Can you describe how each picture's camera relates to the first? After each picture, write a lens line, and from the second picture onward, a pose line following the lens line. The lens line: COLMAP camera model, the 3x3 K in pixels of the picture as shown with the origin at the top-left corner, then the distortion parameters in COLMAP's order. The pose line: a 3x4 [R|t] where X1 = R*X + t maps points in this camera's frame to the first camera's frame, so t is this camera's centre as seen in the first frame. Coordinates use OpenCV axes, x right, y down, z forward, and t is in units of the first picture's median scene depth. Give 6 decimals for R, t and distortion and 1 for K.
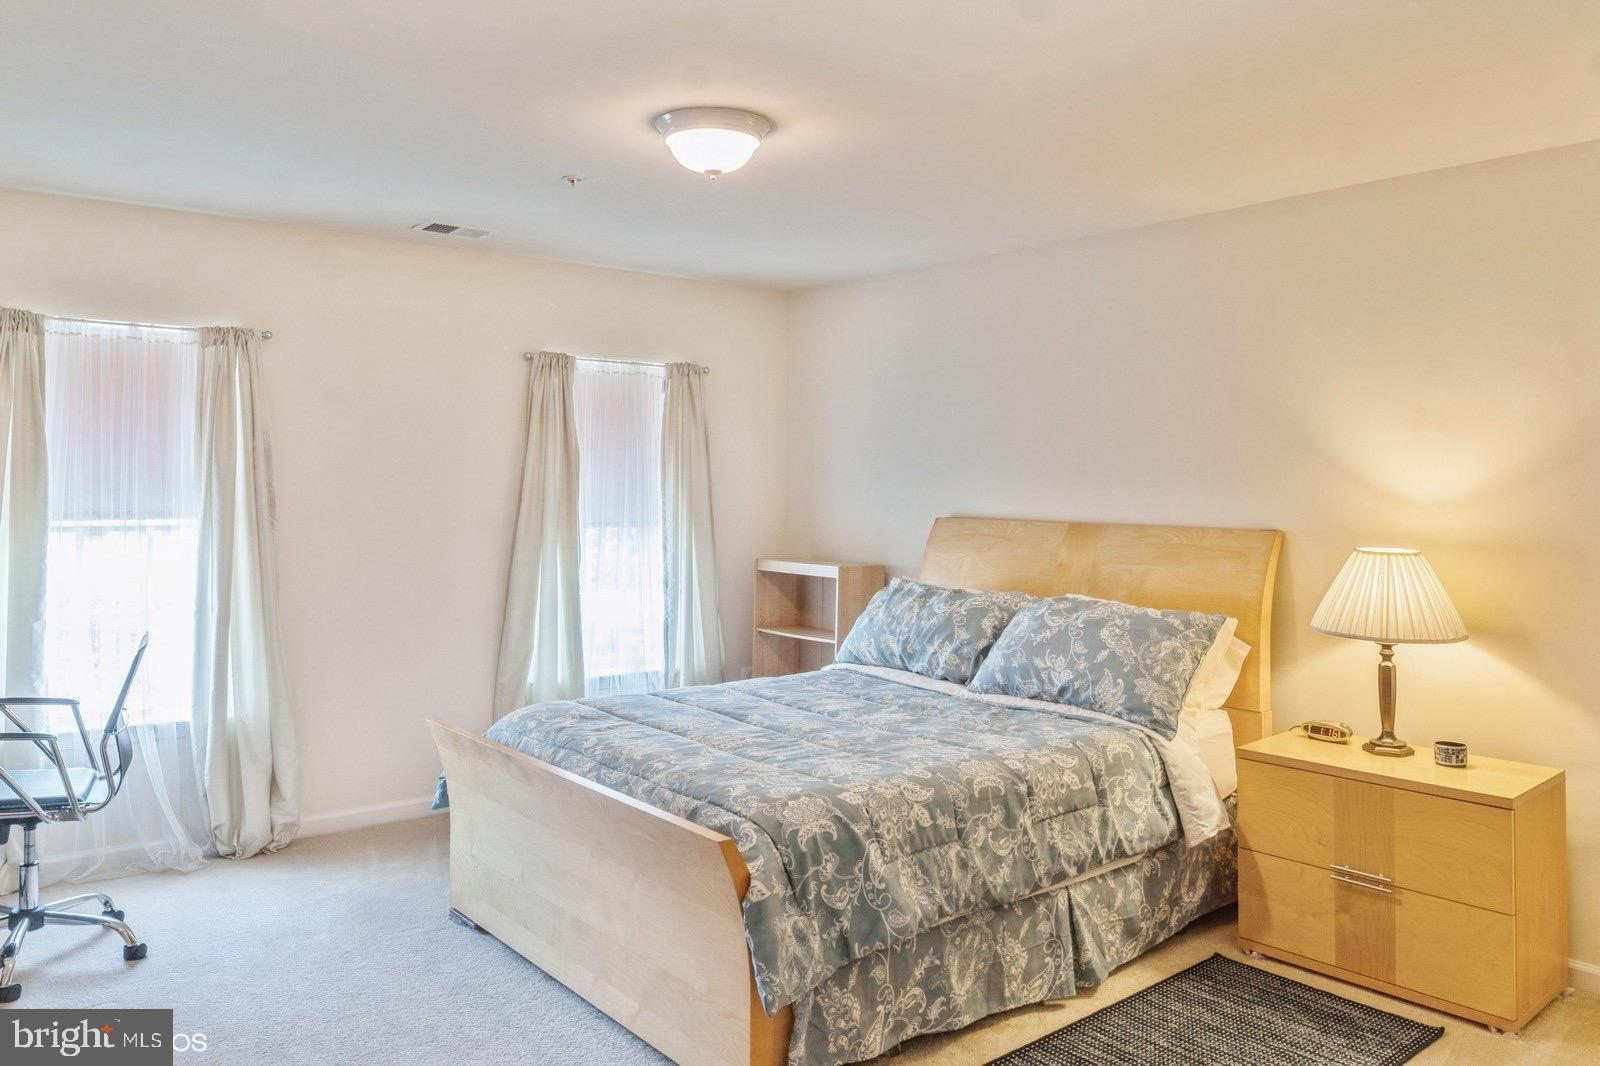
lens RADIAL K [[1197.1, 0, 803.0], [0, 1197.1, 453.8], [0, 0, 1]] dist [-0.014452, -0.003083]
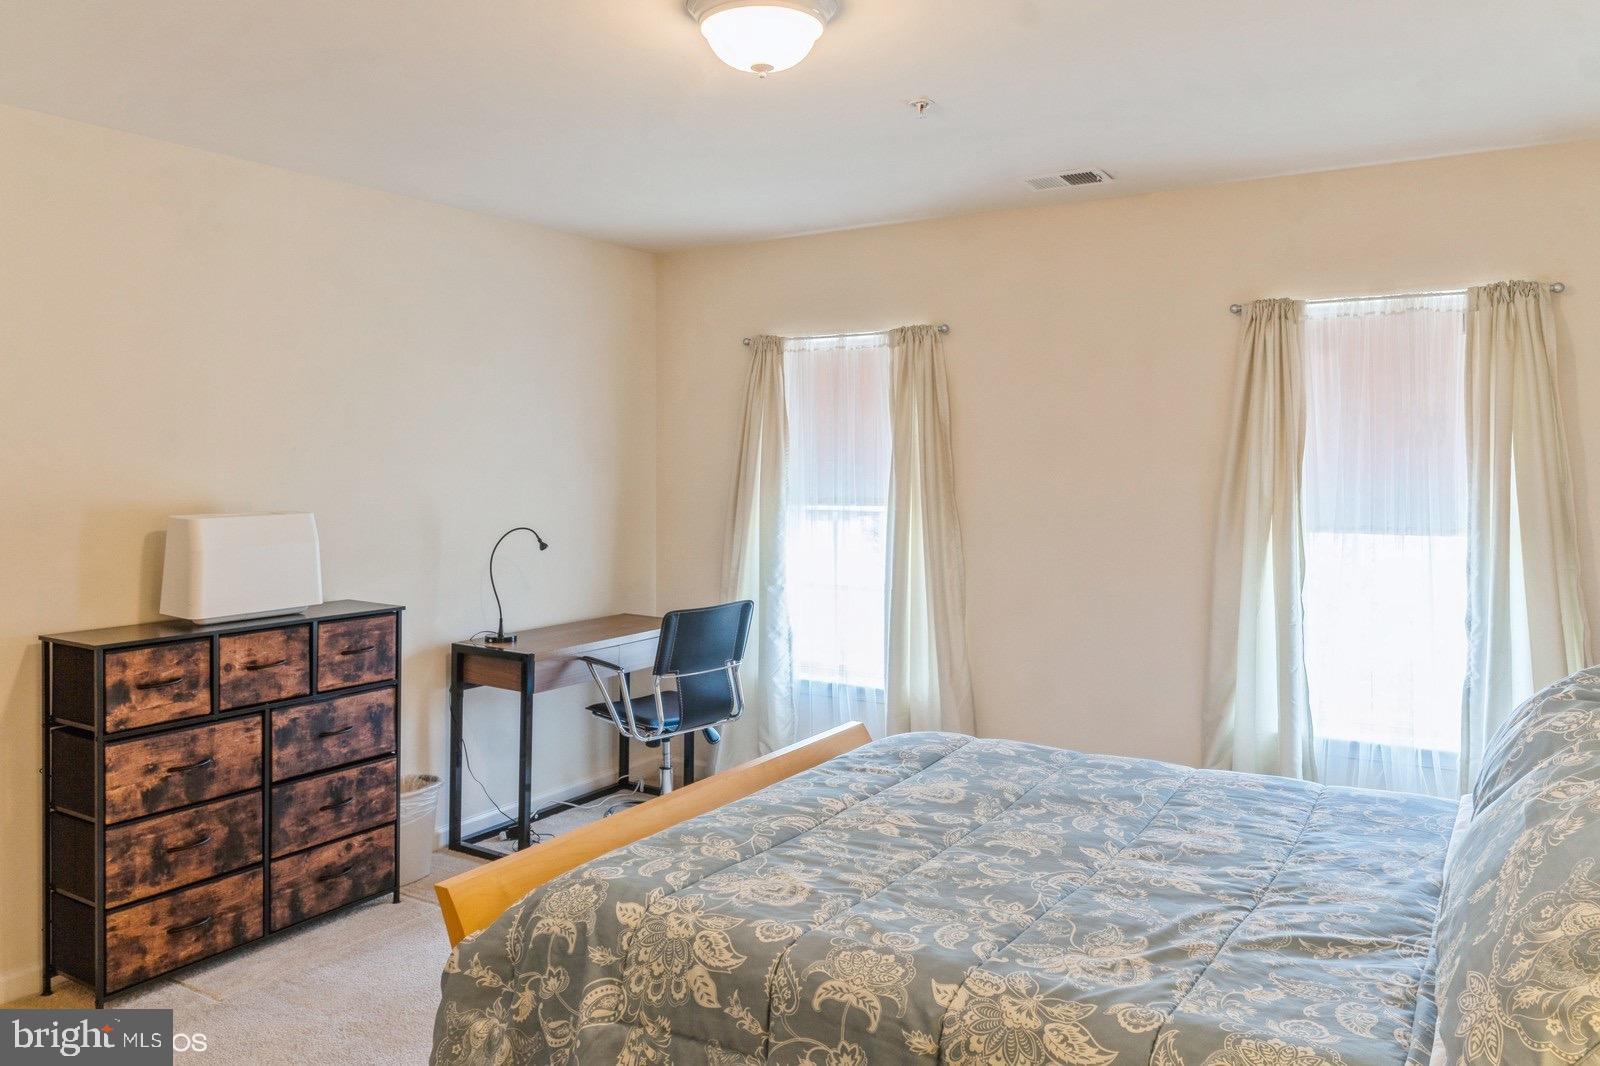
lens RADIAL K [[1164.5, 0, 801.5], [0, 1164.5, 495.3], [0, 0, 1]] dist [-0.009765, -0.001430]
pose [[0.332186, 0.012951, -0.943125, 0.639750], [0.026261, 0.999391, 0.022974, 0.024050], [0.942848, -0.032398, 0.331643, 0.776929]]
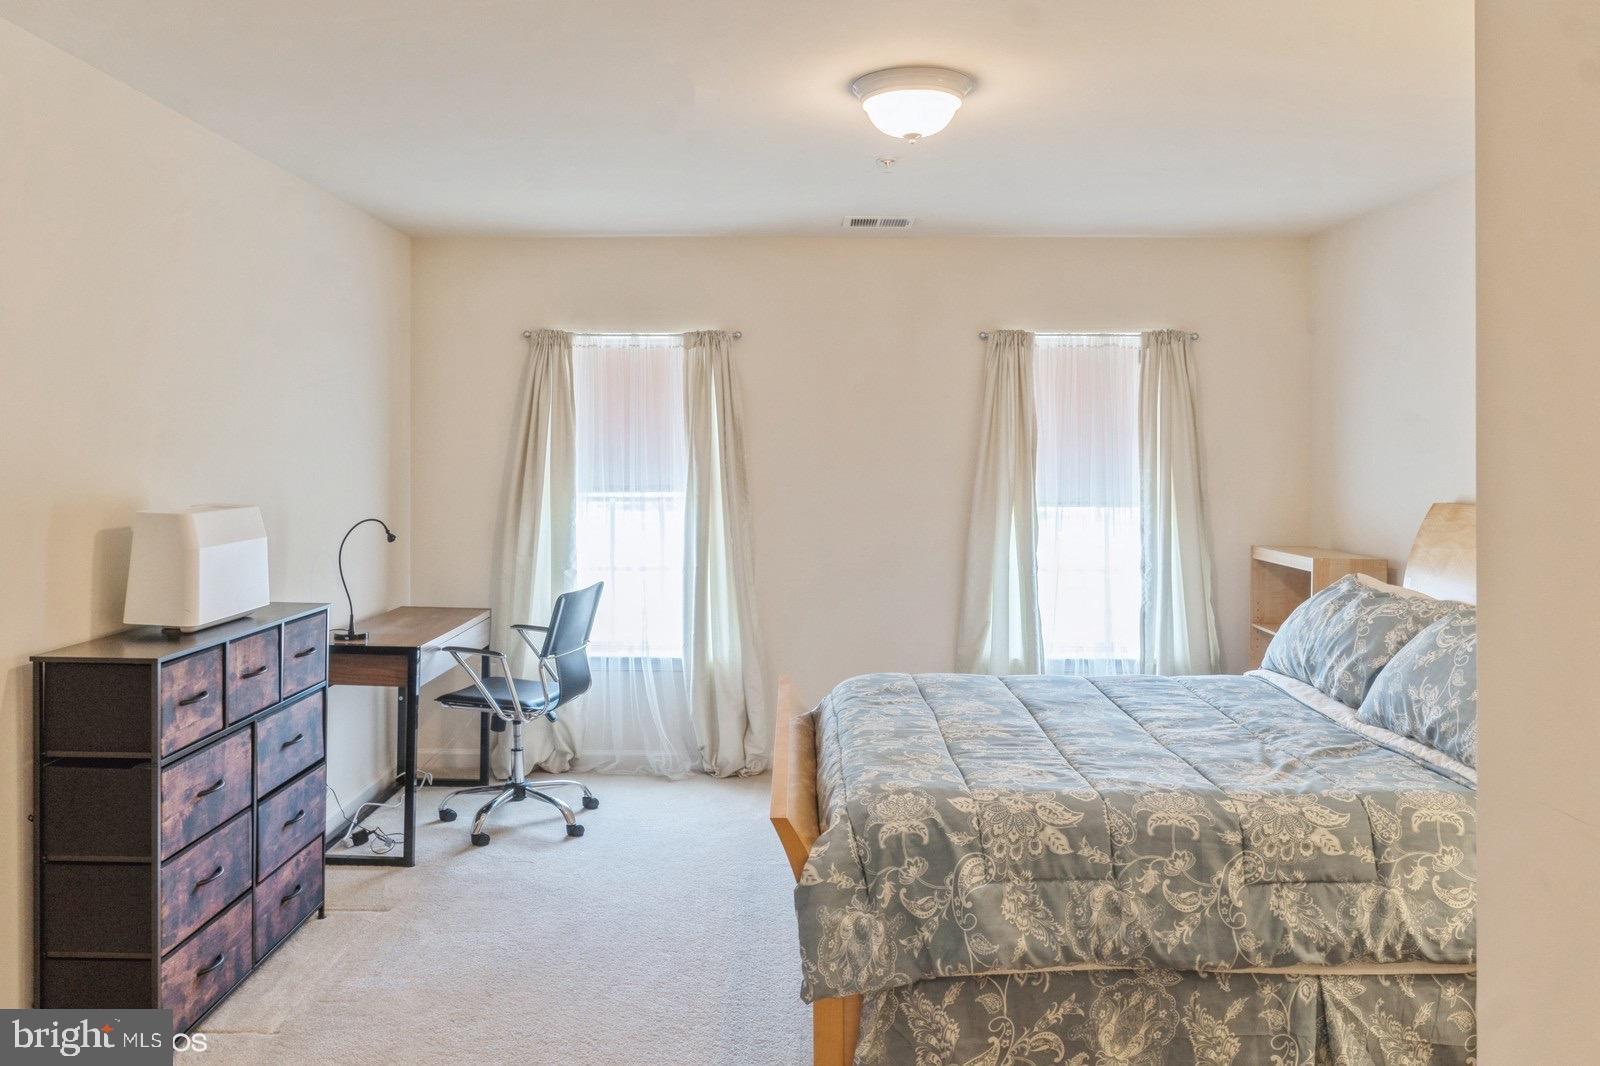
lens RADIAL K [[1175.8, 0, 784.5], [0, 1175.8, 484.5], [0, 0, 1]] dist [-0.008161, 0.011081]
pose [[0.768979, 0.008544, -0.639217, 0.450466], [0.020068, 0.999095, 0.037495, 0.005518], [0.638959, -0.041660, 0.768112, 0.204100]]
